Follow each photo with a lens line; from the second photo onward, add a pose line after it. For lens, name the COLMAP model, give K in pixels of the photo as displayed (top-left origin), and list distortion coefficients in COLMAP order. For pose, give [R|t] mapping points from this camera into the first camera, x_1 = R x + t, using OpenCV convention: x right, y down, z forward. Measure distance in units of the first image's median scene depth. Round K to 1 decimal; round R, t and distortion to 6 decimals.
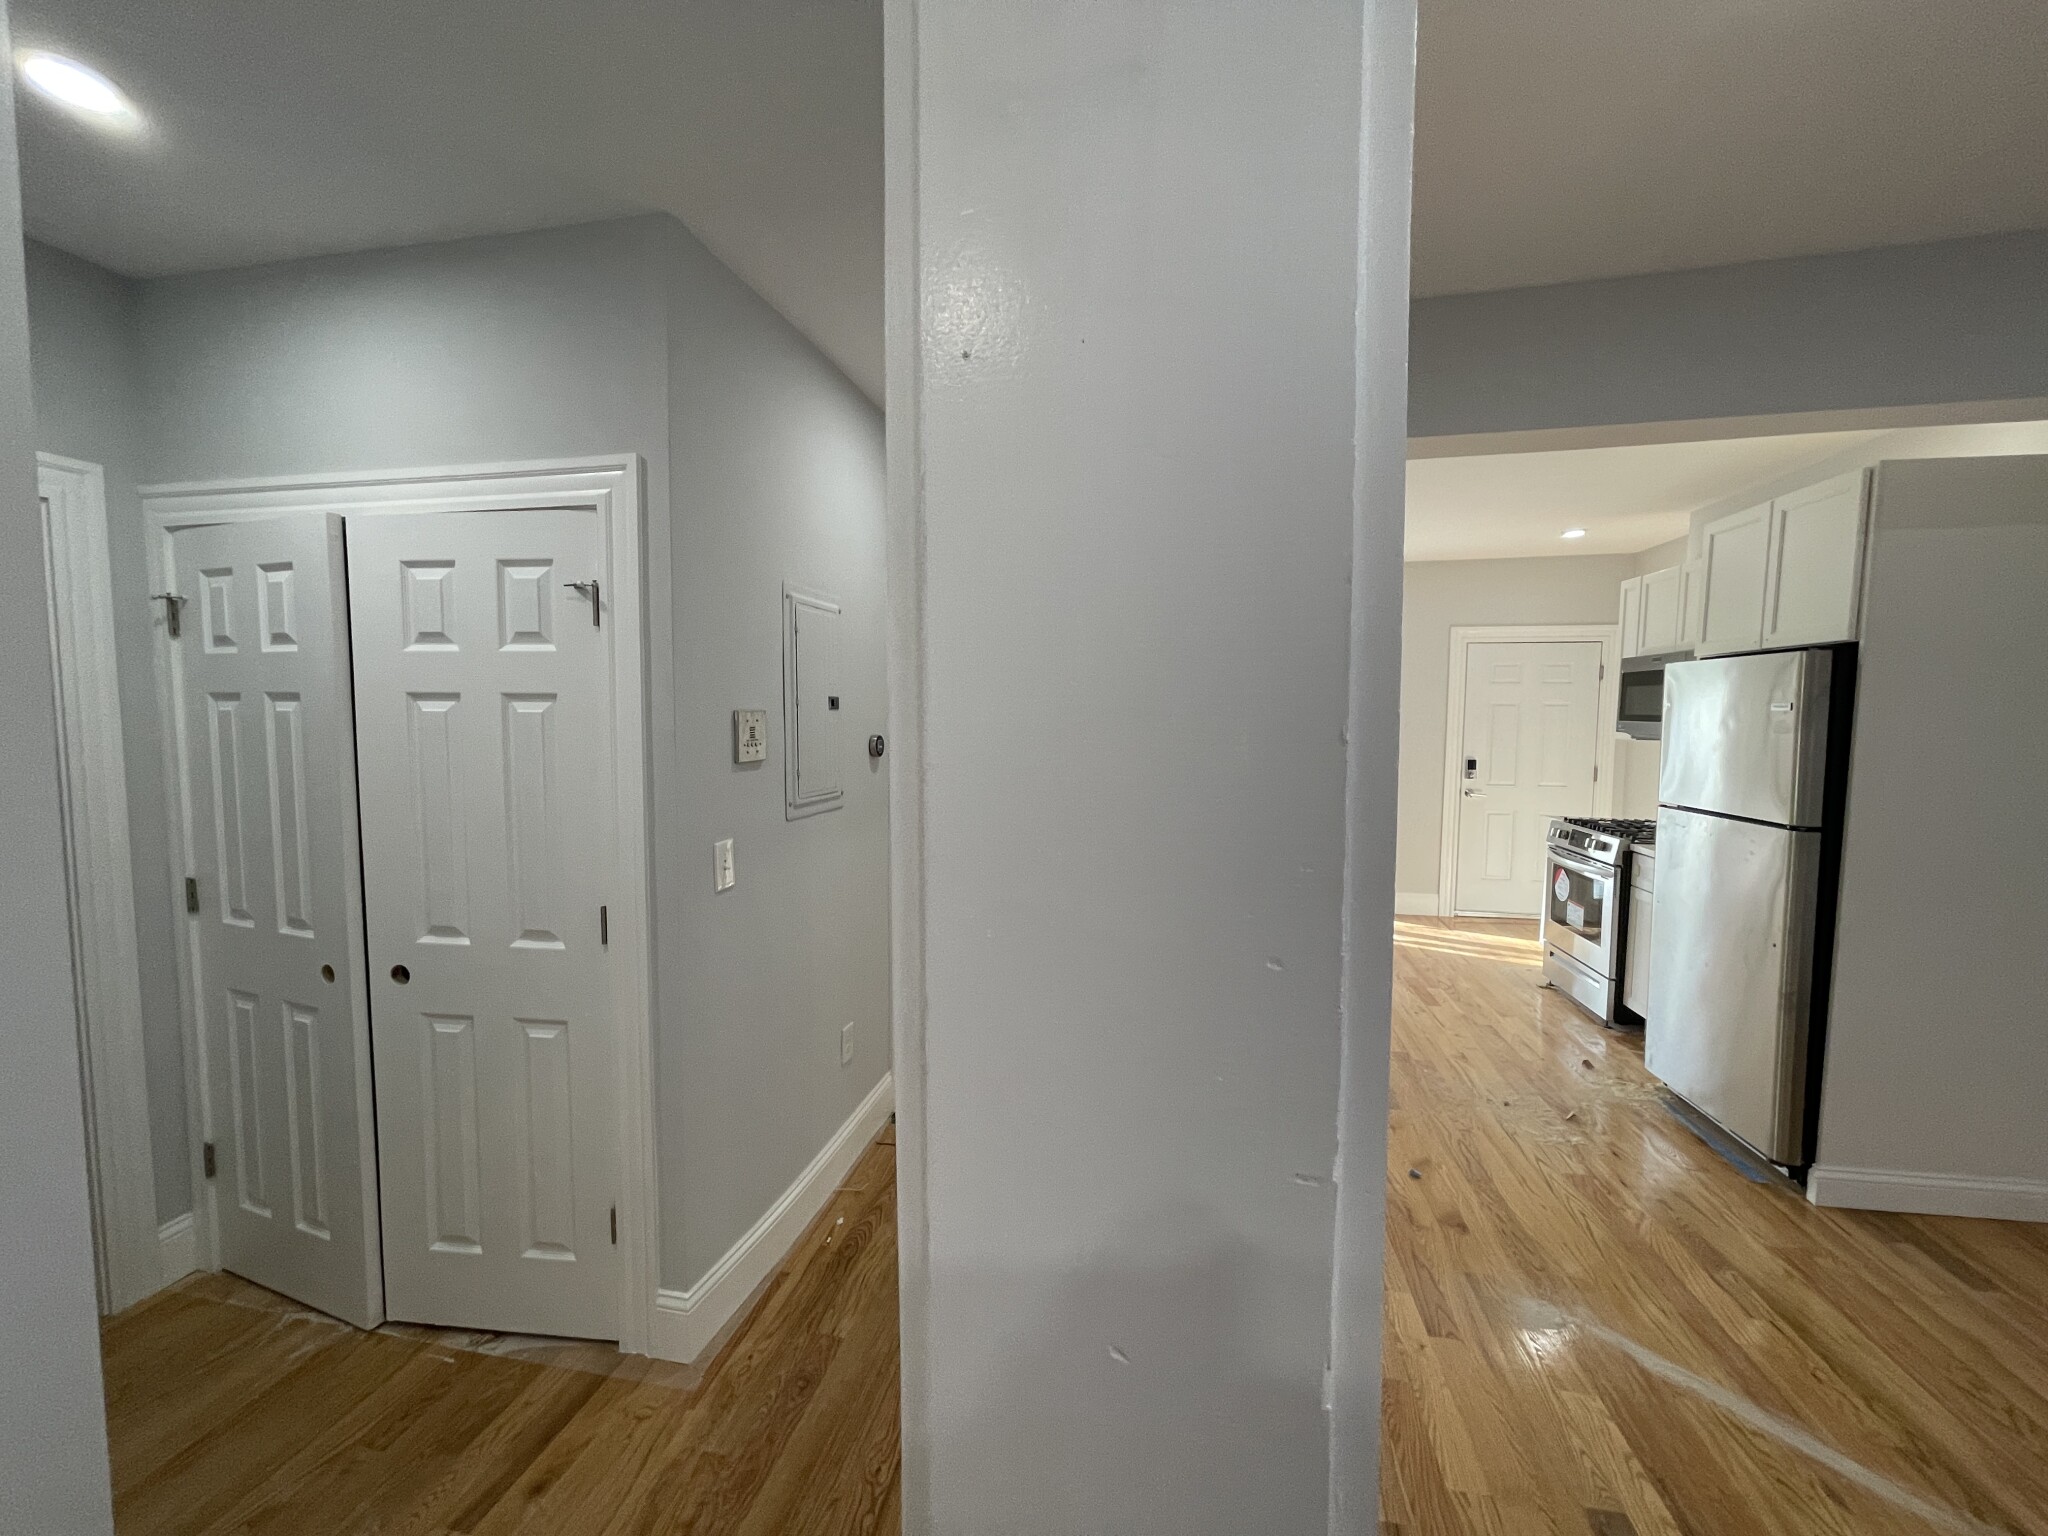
lens RADIAL K [[829.6, 0, 1028.1], [0, 829.6, 762.3], [0, 0, 1]] dist [0.001253, 0.000074]
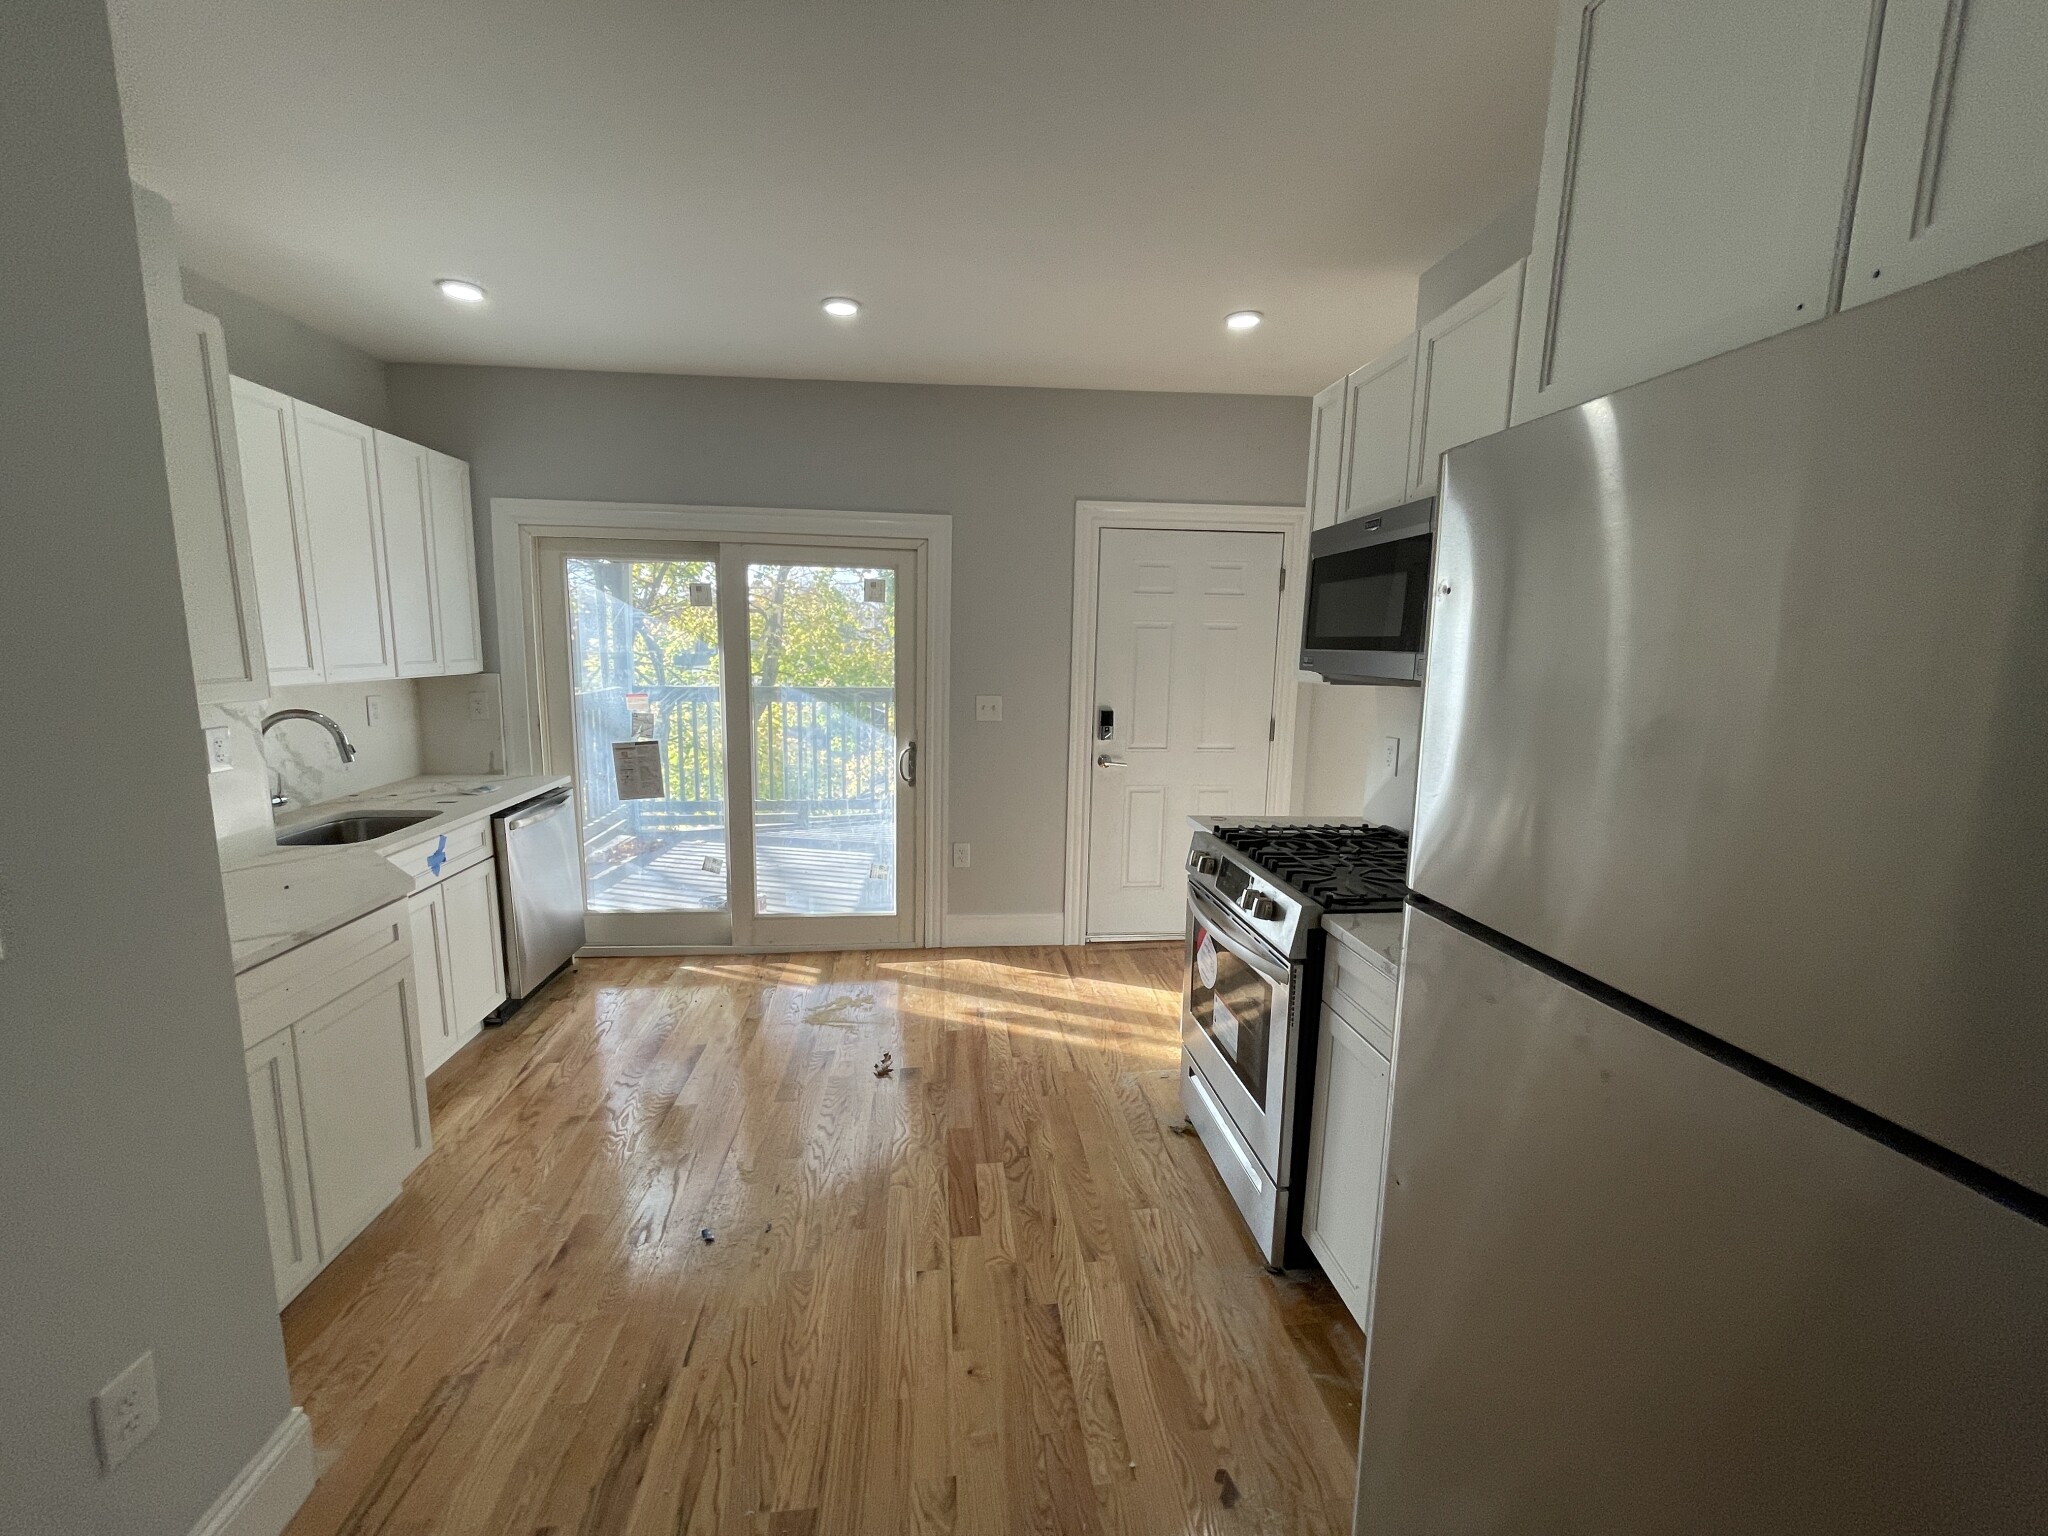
lens RADIAL K [[818.4, 0, 1016.9], [0, 818.4, 758.7], [0, 0, 1]] dist [0.014802, 0.000007]
pose [[0.959388, -0.030625, 0.280422, 0.383120], [0.008479, 0.996771, 0.079851, -0.023080], [-0.281962, -0.074230, 0.956550, 0.540653]]
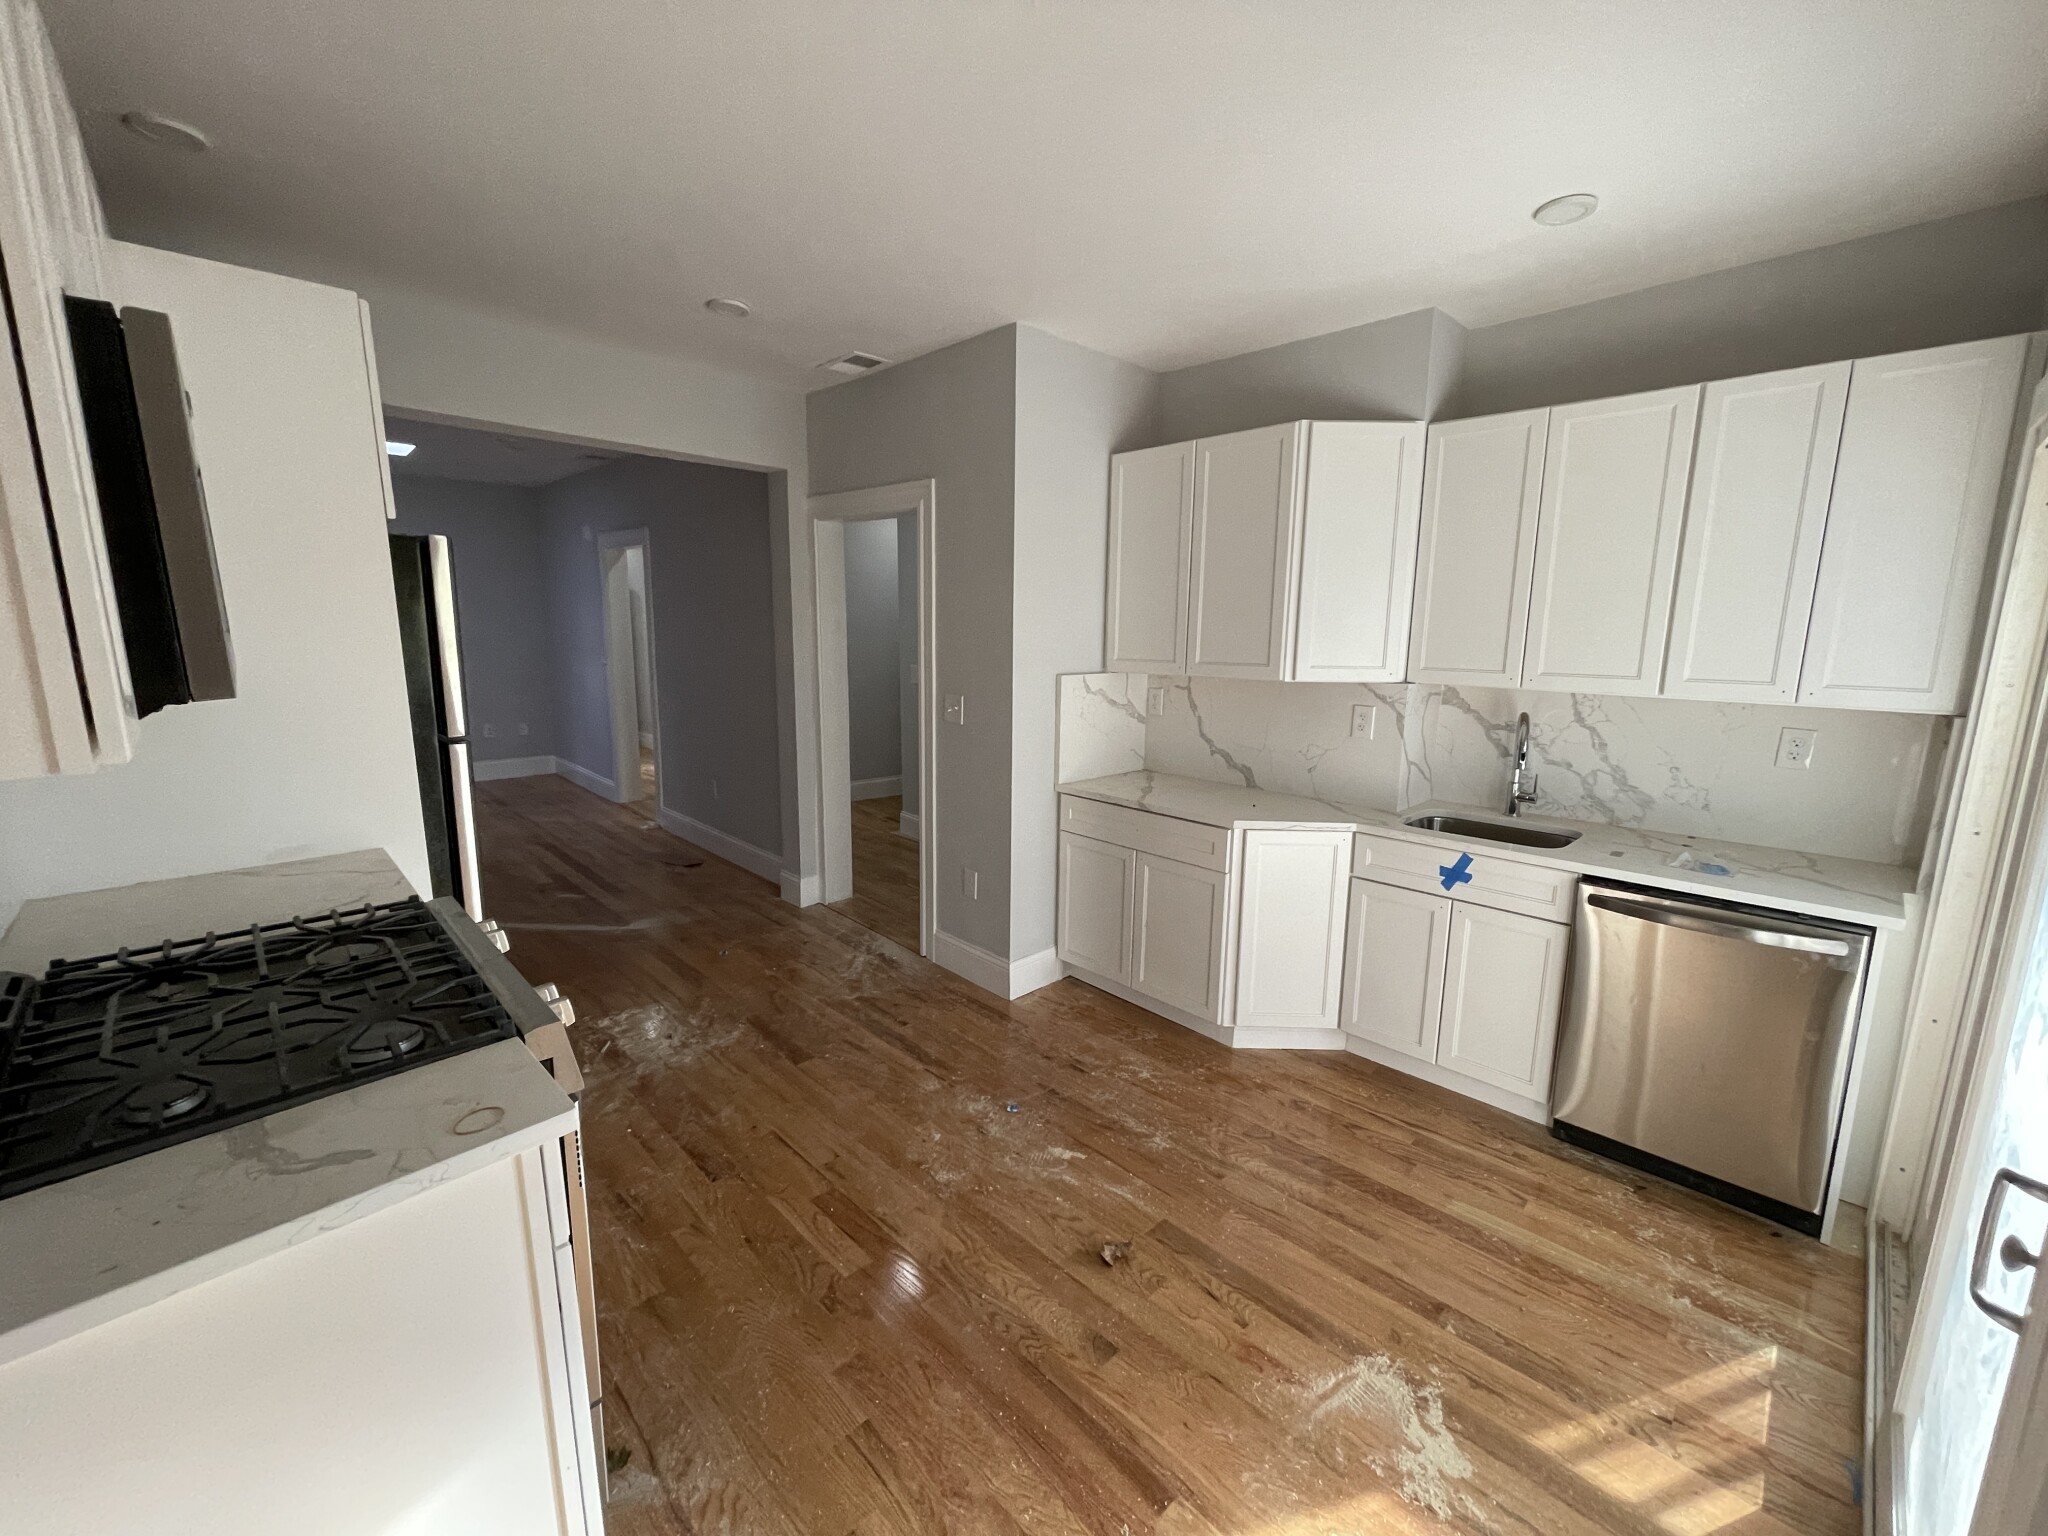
lens RADIAL K [[829.6, 0, 1028.1], [0, 829.6, 762.3], [0, 0, 1]] dist [0.001253, 0.000074]
pose [[-0.561047, 0.131284, -0.817307, 0.783803], [-0.070475, 0.976183, 0.205183, -0.081510], [0.824778, 0.172717, -0.538432, 1.302434]]
